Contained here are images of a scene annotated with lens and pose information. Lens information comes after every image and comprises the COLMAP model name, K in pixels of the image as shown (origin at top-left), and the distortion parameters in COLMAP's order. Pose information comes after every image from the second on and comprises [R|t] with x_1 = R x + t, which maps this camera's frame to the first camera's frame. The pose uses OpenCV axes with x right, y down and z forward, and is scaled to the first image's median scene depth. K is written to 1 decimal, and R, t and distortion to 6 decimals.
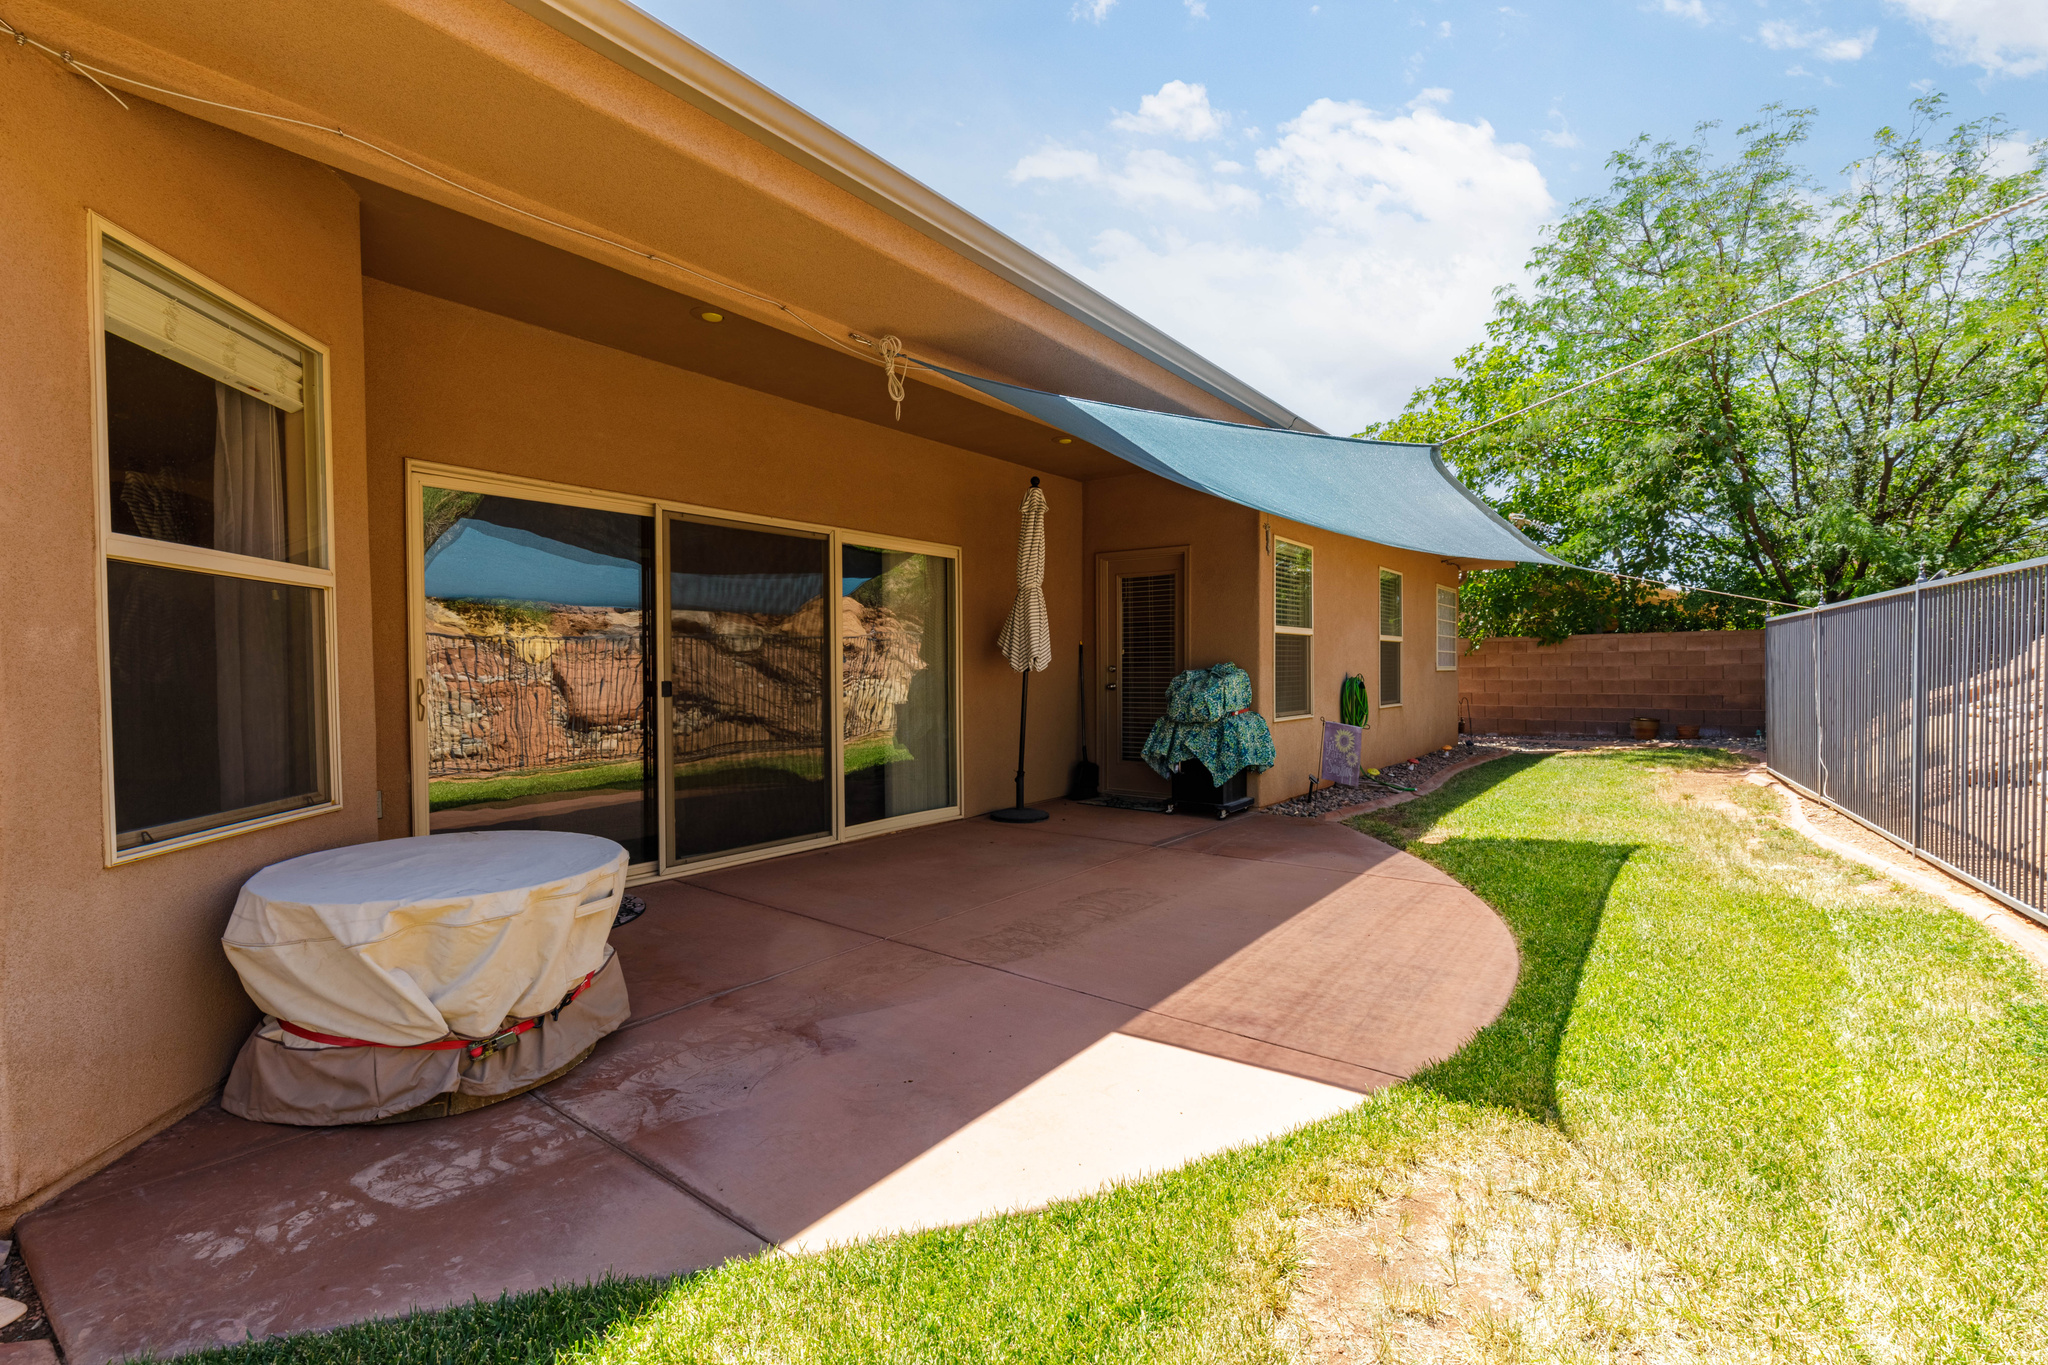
lens RADIAL K [[913.5, 0, 1024.0], [0, 913.5, 682.5], [0, 0, 1]] dist [0.009631, 0.000069]
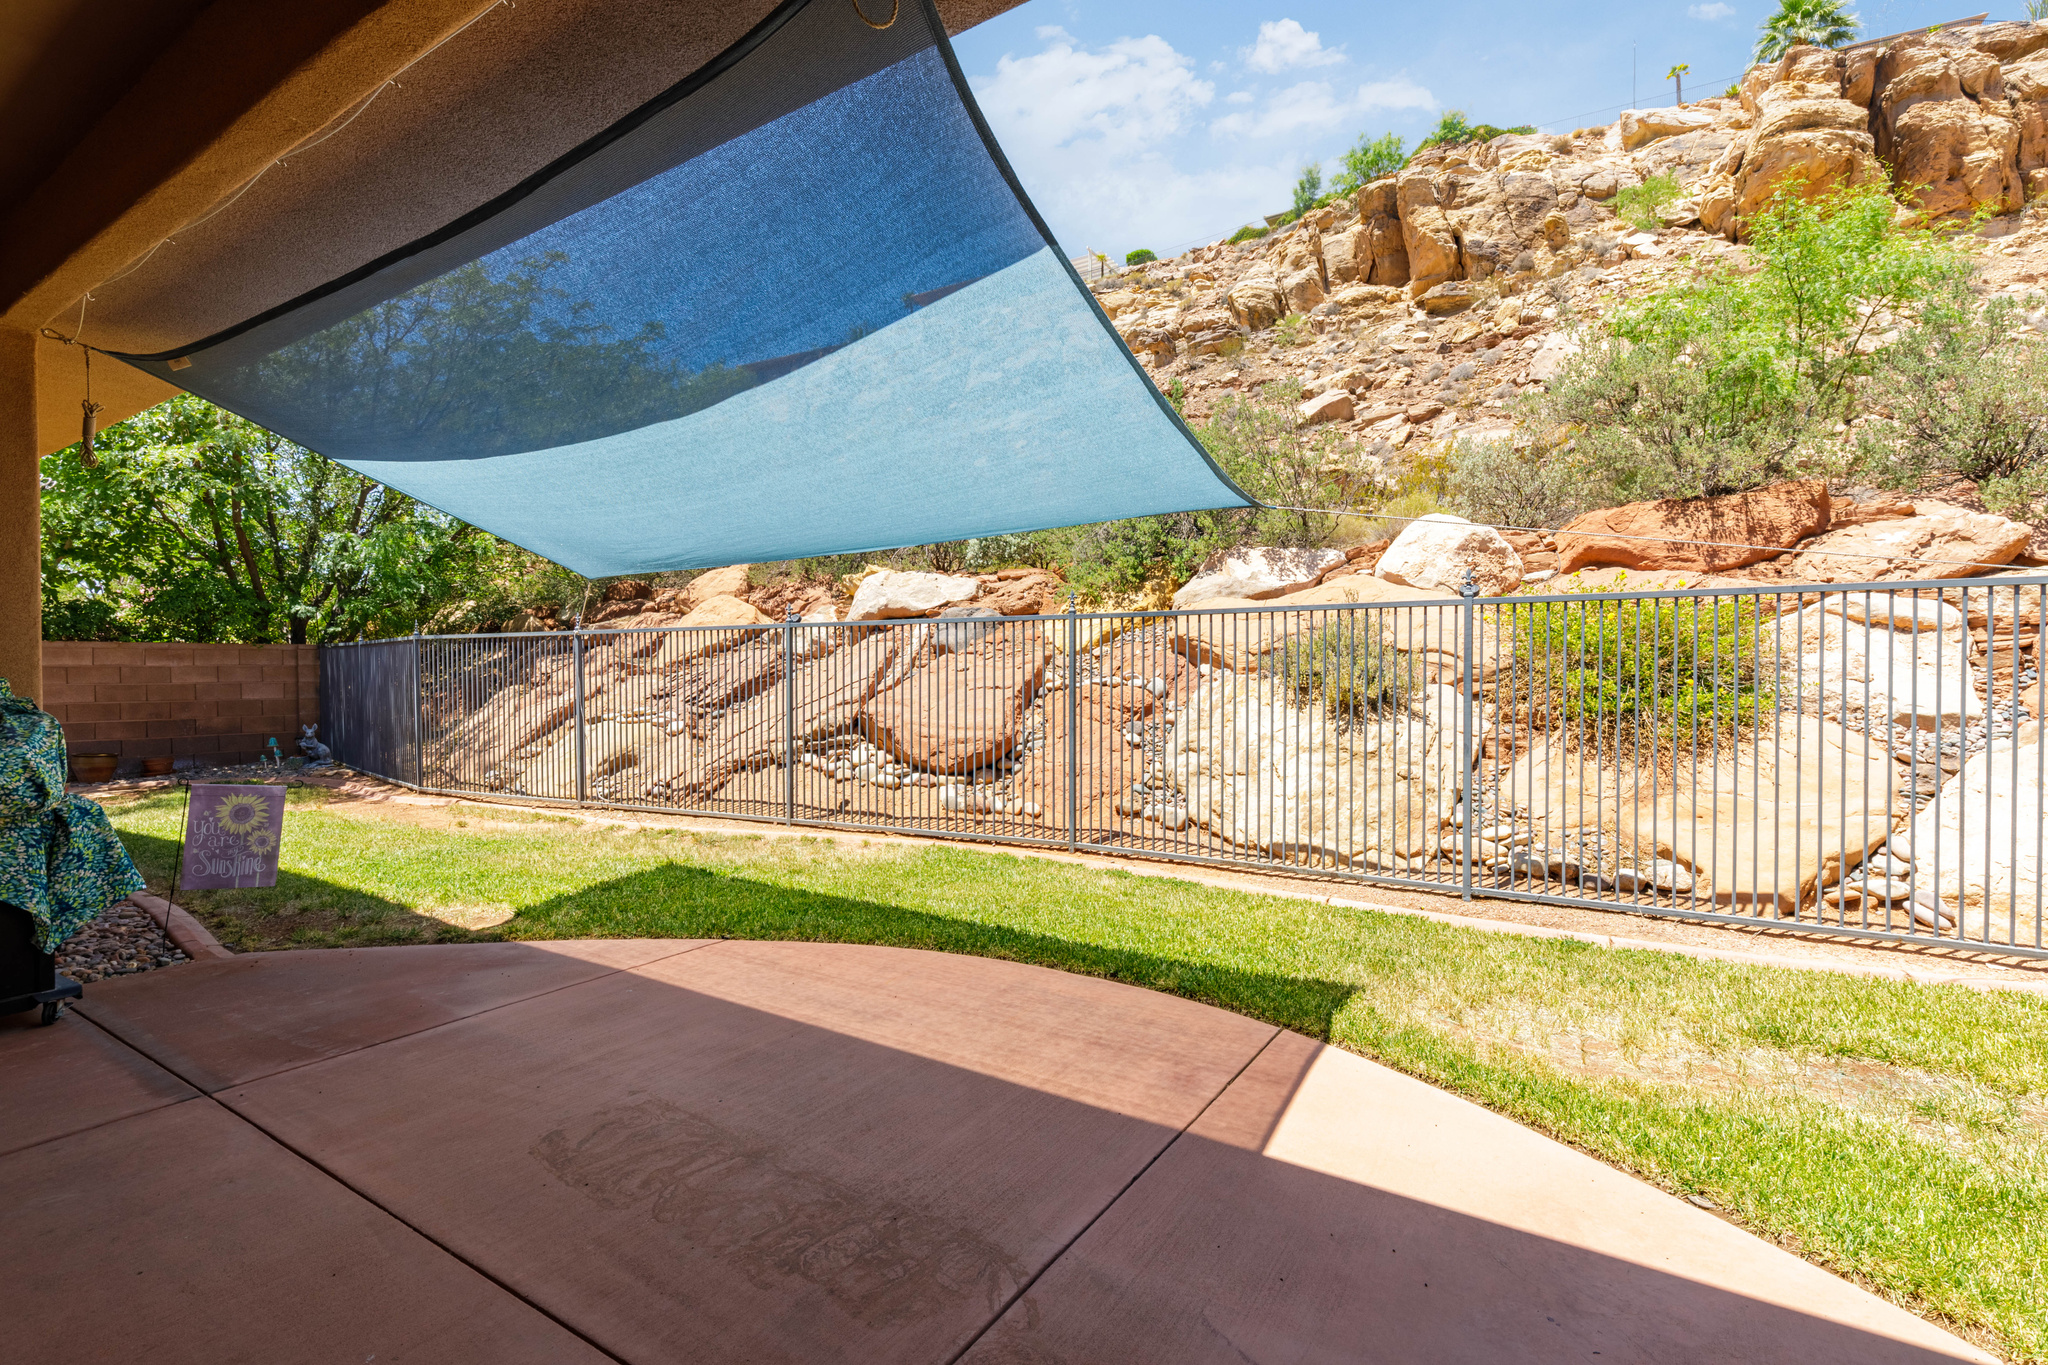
lens RADIAL K [[915.1, 0, 1024.0], [0, 915.1, 682.5], [0, 0, 1]] dist [0.003726, -0.000546]
pose [[-0.092369, 0.000583, 0.995725, -0.496117], [0.018497, 0.999828, 0.001130, -0.020969], [-0.995553, 0.018522, -0.092364, 0.941558]]
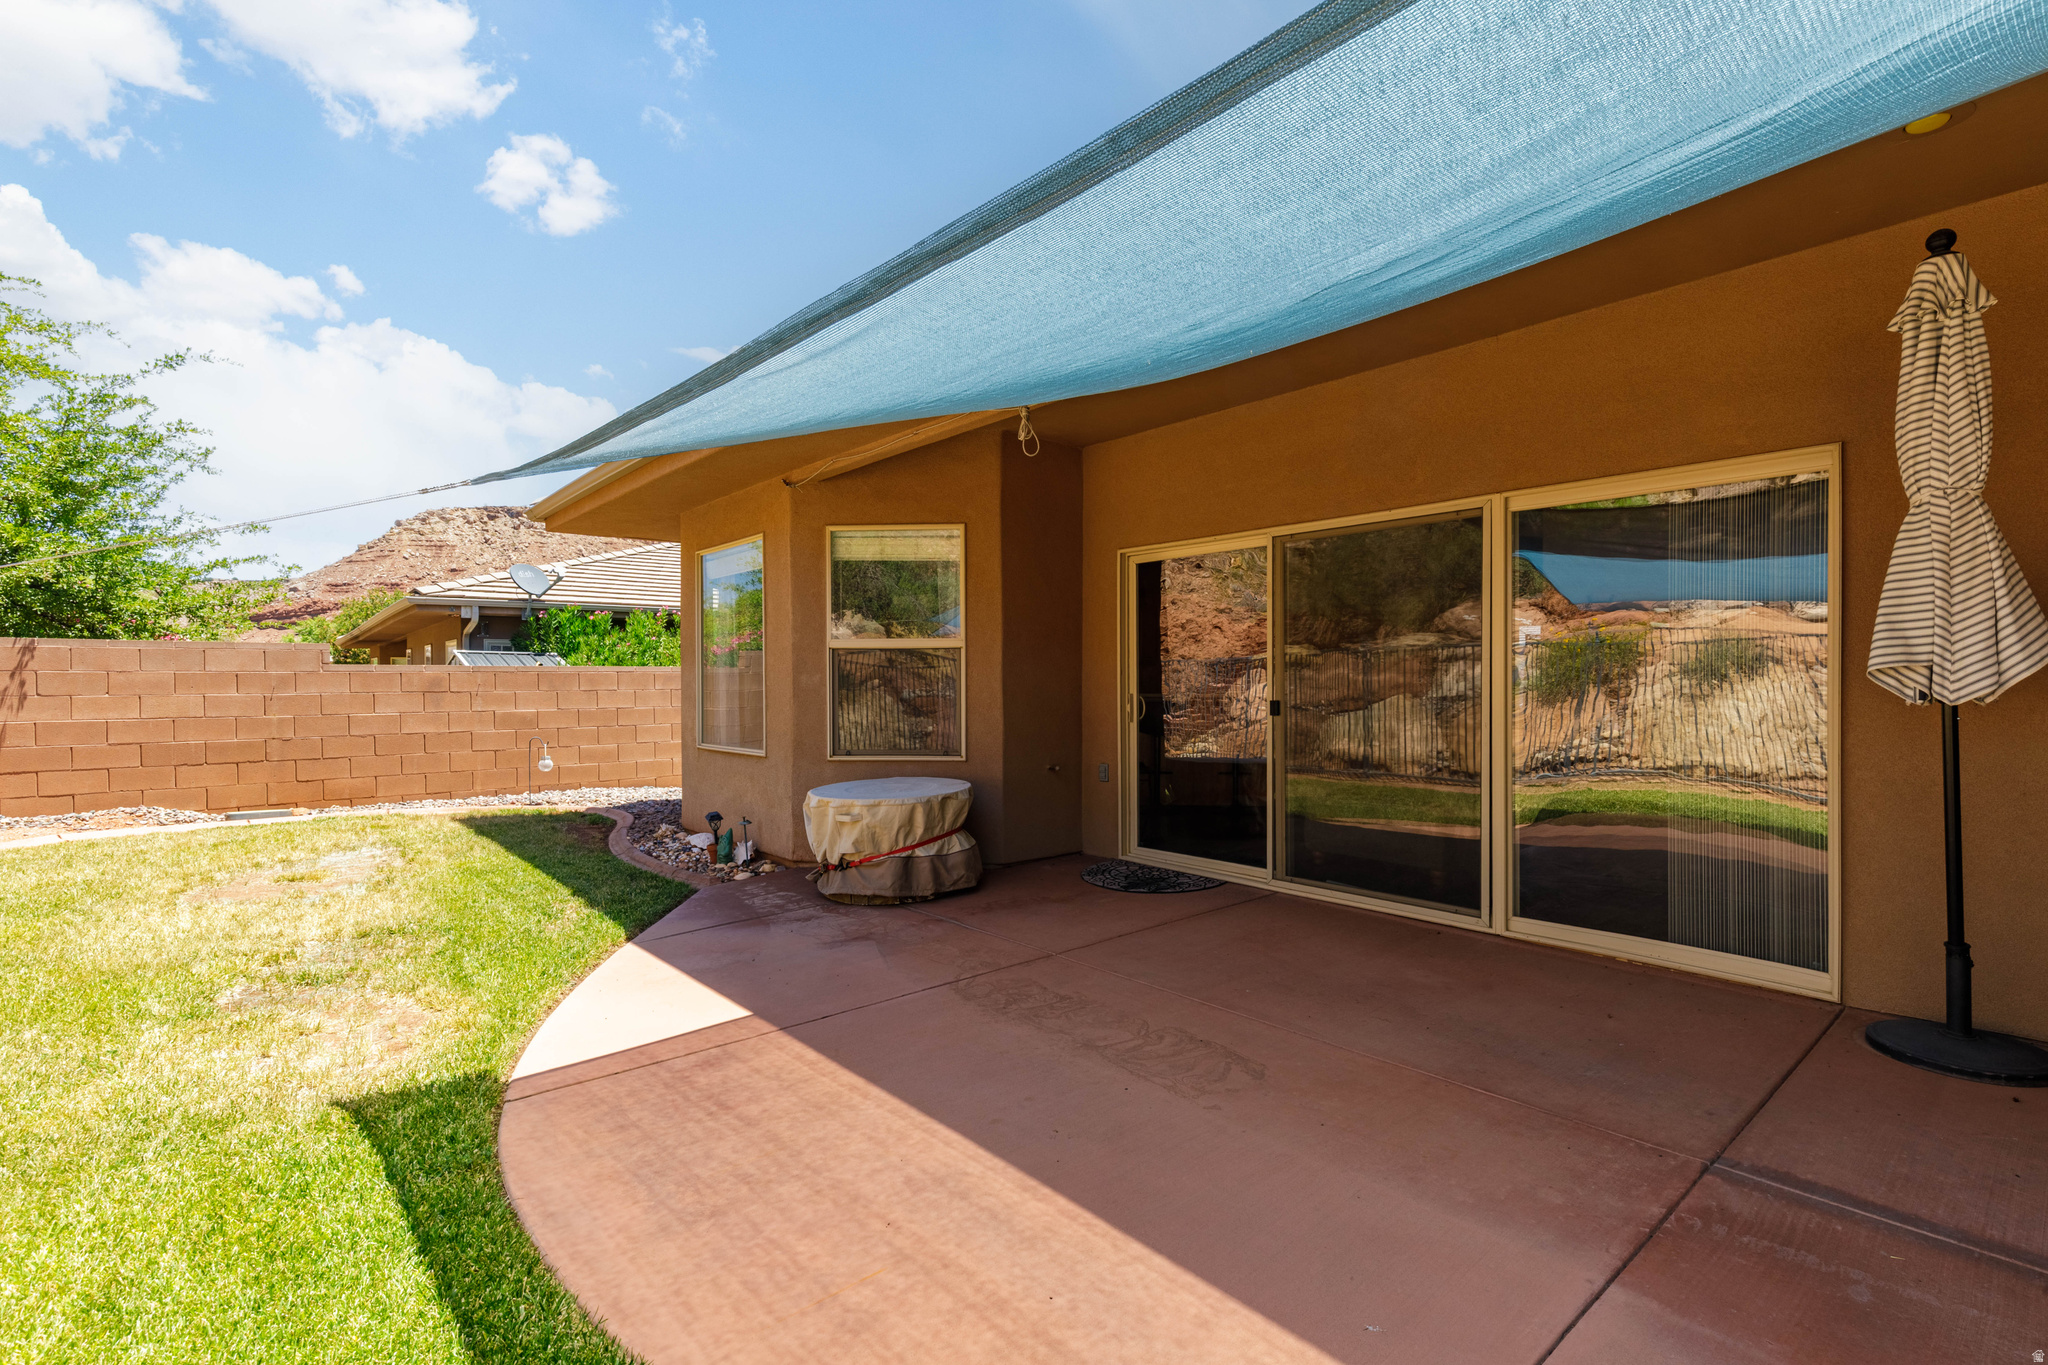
lens RADIAL K [[915.1, 0, 1024.0], [0, 915.1, 682.5], [0, 0, 1]] dist [0.003726, -0.000546]
pose [[-0.204948, 0.008517, -0.978736, 0.855704], [-0.008909, 0.999904, 0.010566, -0.037446], [0.978732, 0.010885, -0.204852, 1.163248]]
